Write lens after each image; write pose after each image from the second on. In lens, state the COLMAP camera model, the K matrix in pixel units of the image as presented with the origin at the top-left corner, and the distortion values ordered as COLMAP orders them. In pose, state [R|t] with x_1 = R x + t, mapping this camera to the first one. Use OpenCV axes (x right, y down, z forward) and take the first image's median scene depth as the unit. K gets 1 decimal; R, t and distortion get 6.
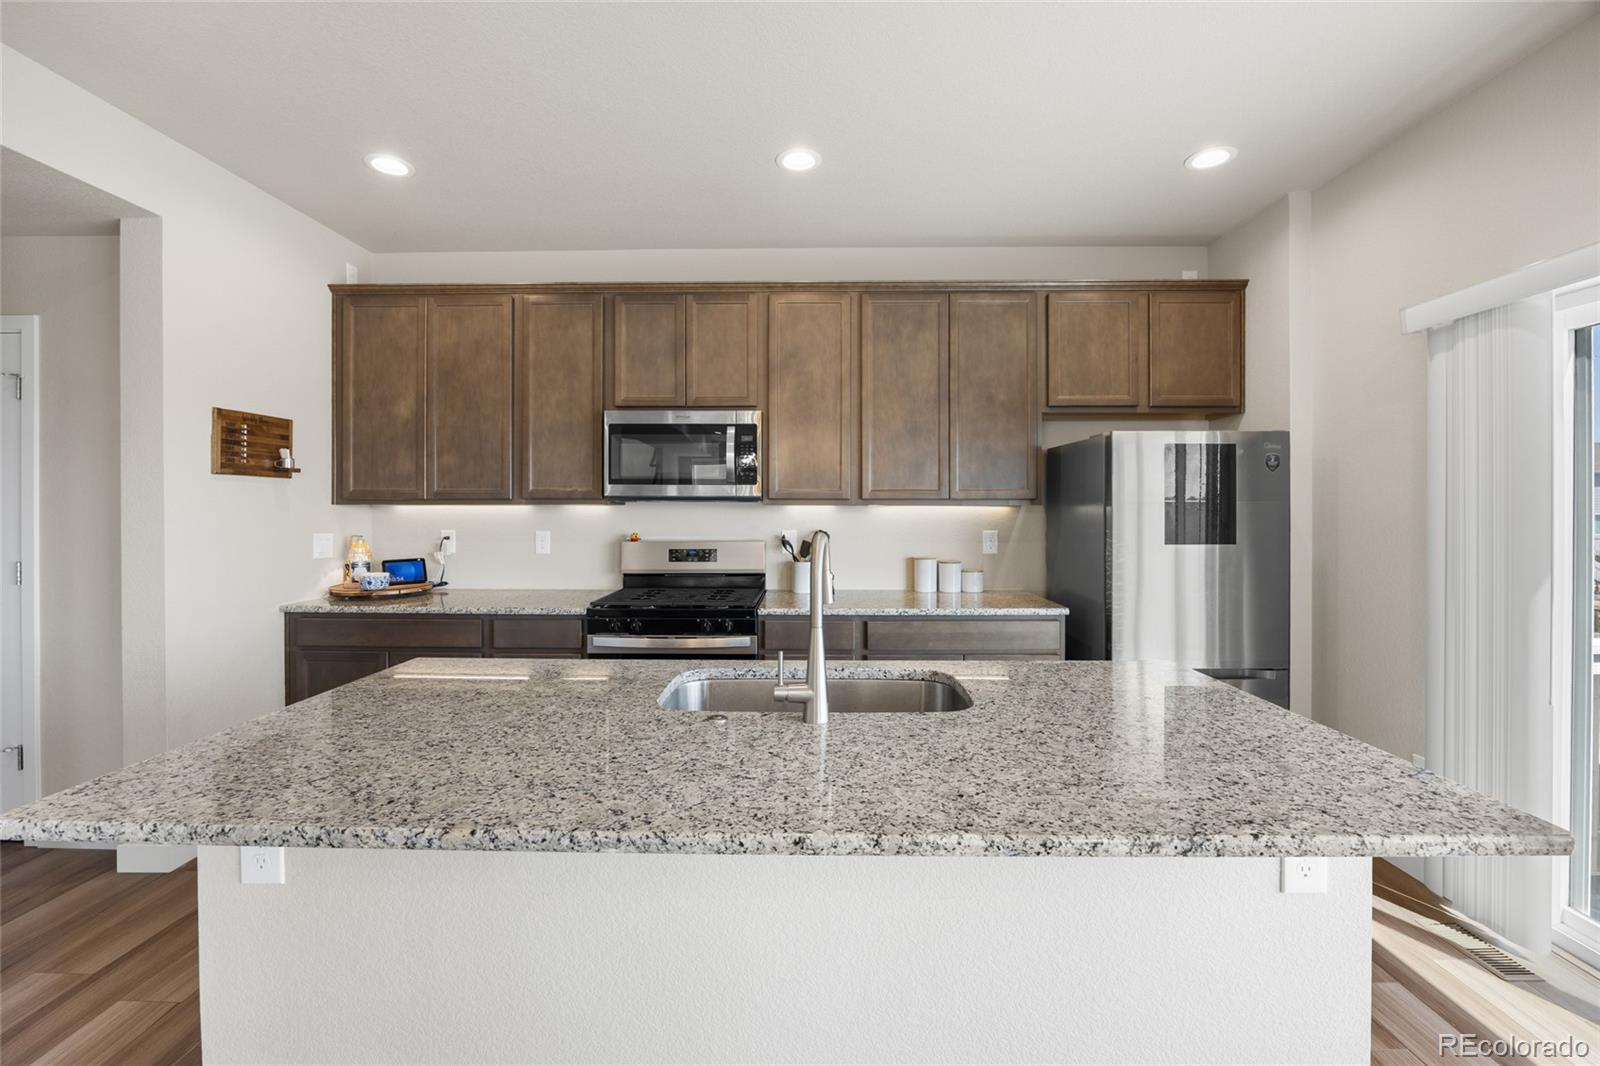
lens RADIAL K [[702.7, 0, 766.0], [0, 702.7, 506.4], [0, 0, 1]] dist [0.001757, 0.000093]
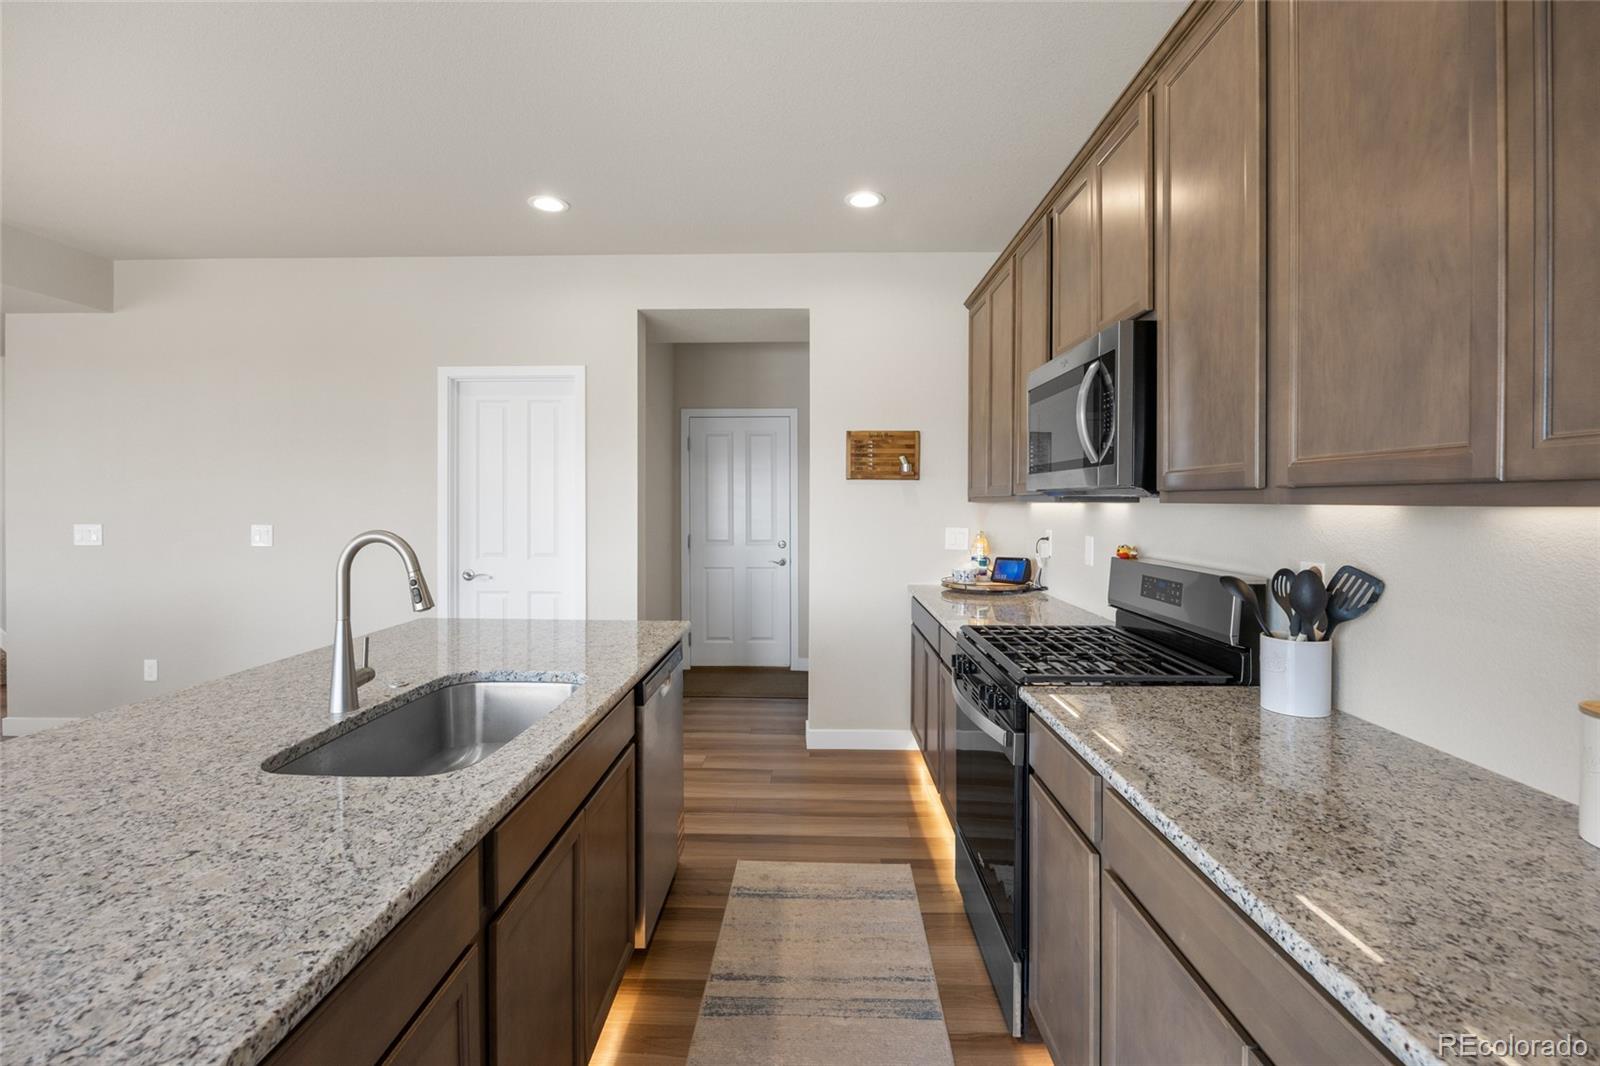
lens RADIAL K [[698.8, 0, 800.9], [0, 698.8, 528.8], [0, 0, 1]] dist [-0.025481, 0.006181]
pose [[0.028613, 0.038251, -0.998858, 0.514745], [-0.004597, 0.999262, 0.038134, -0.001462], [0.999580, 0.003501, 0.028767, 0.773539]]
